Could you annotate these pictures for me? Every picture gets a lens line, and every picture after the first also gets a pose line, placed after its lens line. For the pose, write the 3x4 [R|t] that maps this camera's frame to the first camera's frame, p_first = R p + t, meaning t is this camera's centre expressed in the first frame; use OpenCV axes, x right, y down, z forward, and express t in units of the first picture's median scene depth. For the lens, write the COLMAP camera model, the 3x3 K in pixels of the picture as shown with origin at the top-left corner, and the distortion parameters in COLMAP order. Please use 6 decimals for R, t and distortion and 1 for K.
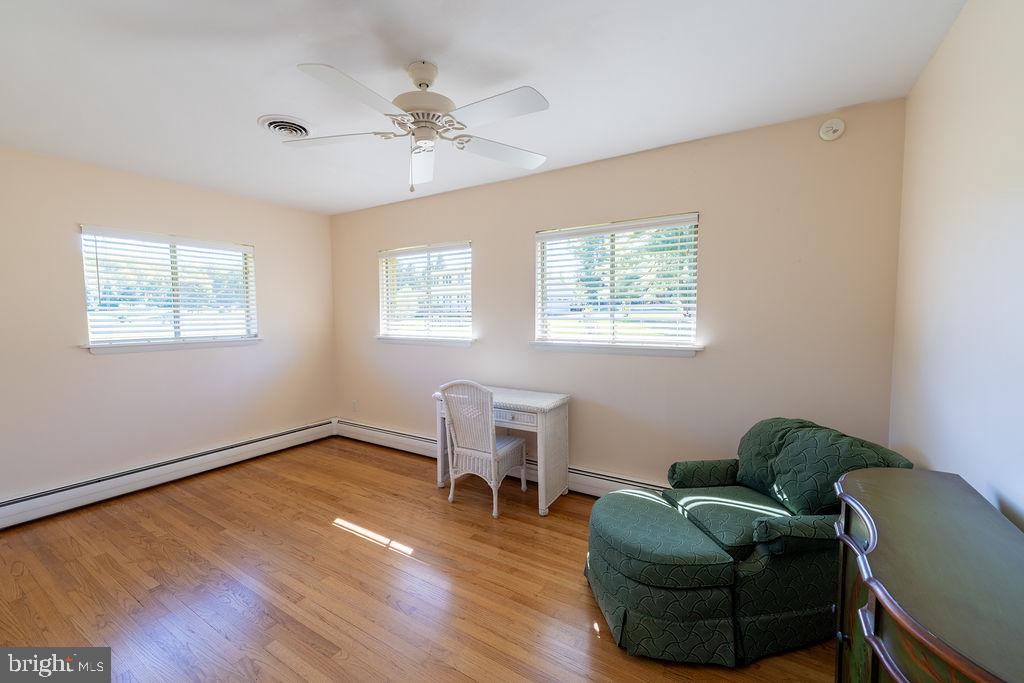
lens RADIAL K [[414.3, 0, 511.2], [0, 414.3, 340.0], [0, 0, 1]] dist [0.000654, 0.000196]
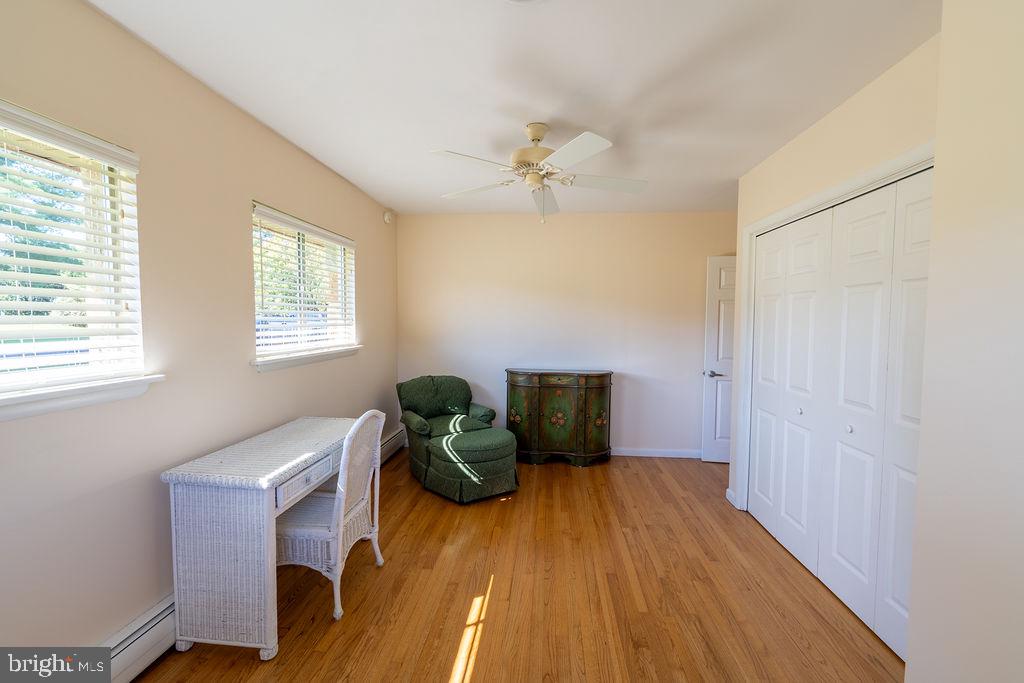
lens RADIAL K [[414.3, 0, 511.2], [0, 414.3, 340.0], [0, 0, 1]] dist [0.000654, 0.000196]
pose [[-0.456707, -0.040480, 0.888696, -0.782922], [0.058245, 0.995460, 0.075276, -0.061181], [-0.887708, 0.086141, -0.452276, 0.995001]]
